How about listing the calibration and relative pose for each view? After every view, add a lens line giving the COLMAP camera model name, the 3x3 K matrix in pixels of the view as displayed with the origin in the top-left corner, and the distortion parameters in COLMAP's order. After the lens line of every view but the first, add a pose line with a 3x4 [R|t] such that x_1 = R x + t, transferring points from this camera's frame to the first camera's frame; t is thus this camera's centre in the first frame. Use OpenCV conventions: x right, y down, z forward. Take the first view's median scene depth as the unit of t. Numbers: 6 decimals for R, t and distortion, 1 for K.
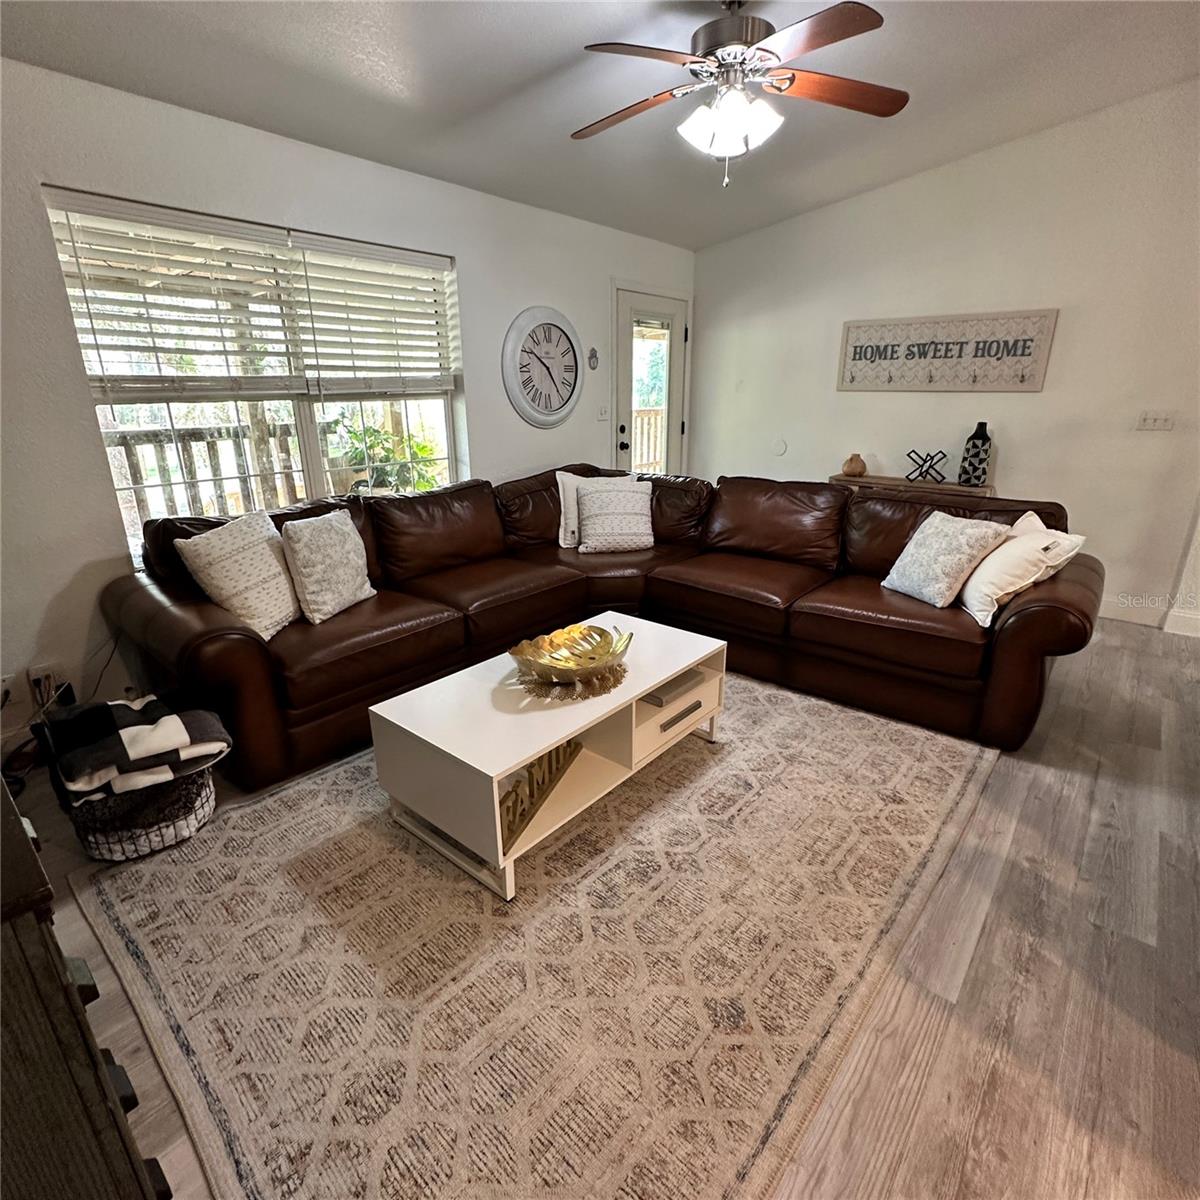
lens RADIAL K [[639.1, 0, 601.7], [0, 639.1, 597.0], [0, 0, 1]] dist [-0.002876, 0.000584]
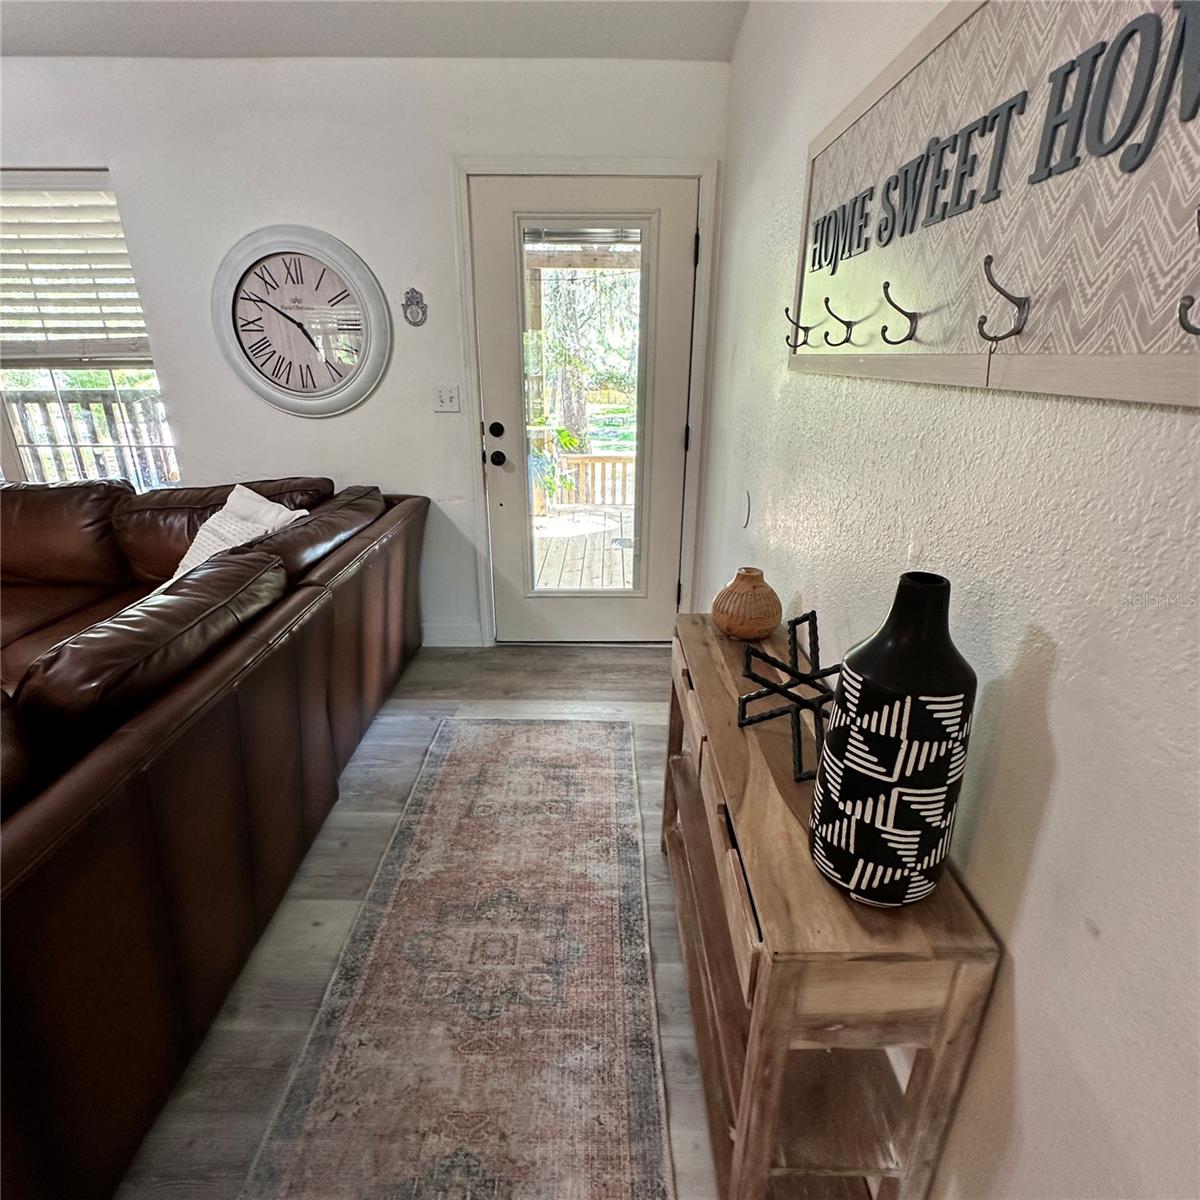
lens RADIAL K [[639.1, 0, 602.2], [0, 639.1, 595.1], [0, 0, 1]] dist [-0.002876, 0.000584]
pose [[0.644291, 0.274719, -0.713735, 0.760471], [-0.247059, 0.957983, 0.145710, -0.312965], [0.723775, 0.082455, 0.685092, 0.943263]]
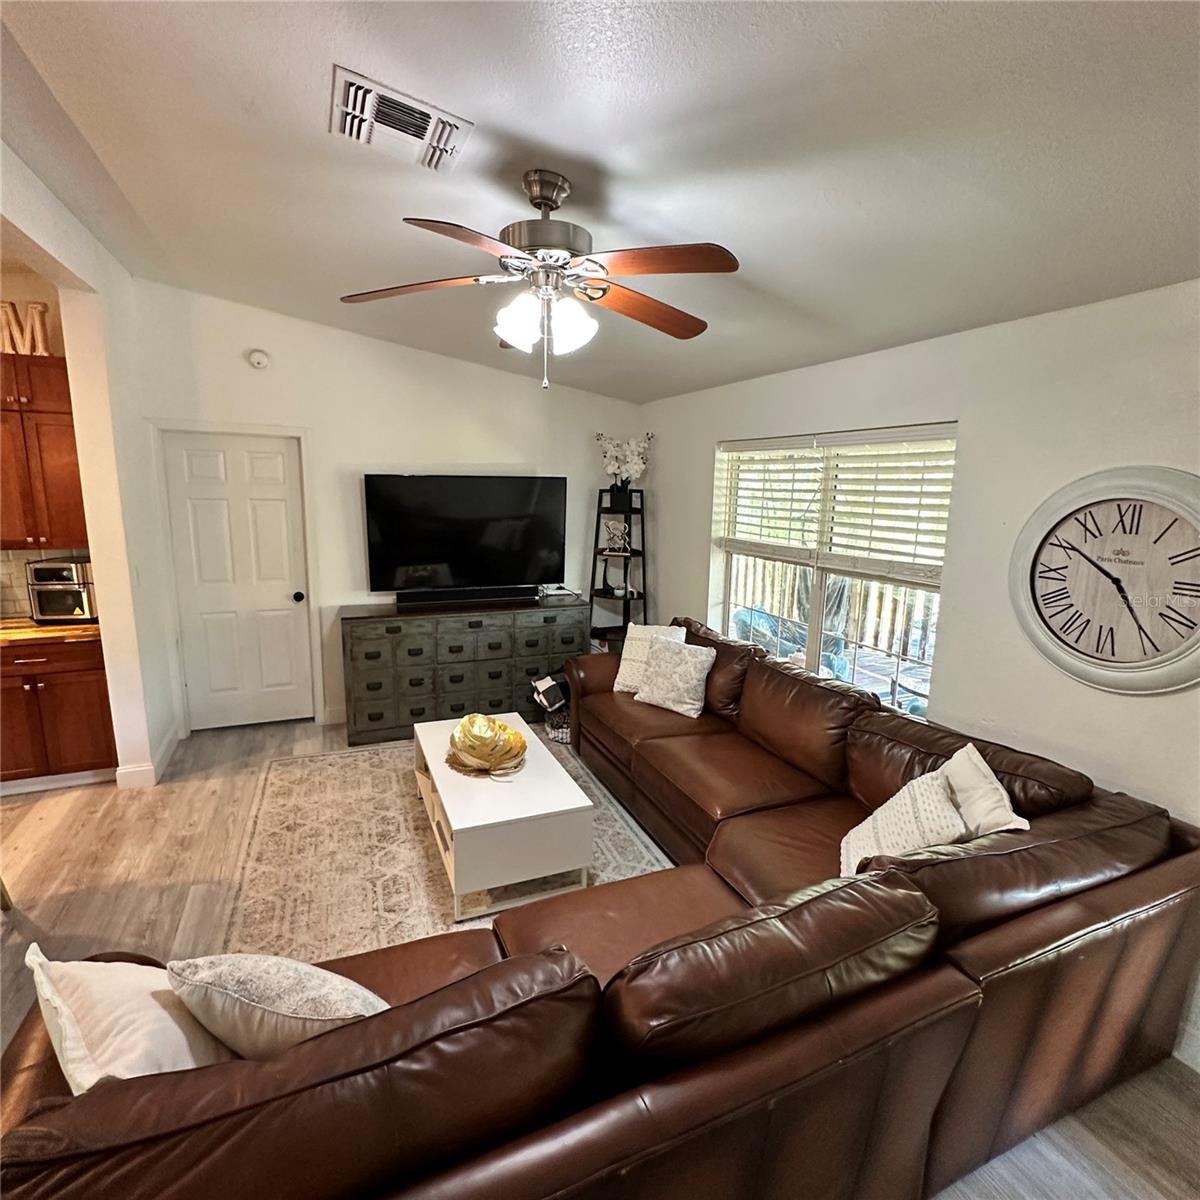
lens RADIAL K [[639.1, 0, 598.0], [0, 639.1, 598.2], [0, 0, 1]] dist [-0.002876, 0.000584]
pose [[-0.448110, 0.153549, -0.880693, 0.648728], [-0.296398, 0.903899, 0.308407, -0.446893], [0.843413, 0.399236, -0.359535, 0.987779]]
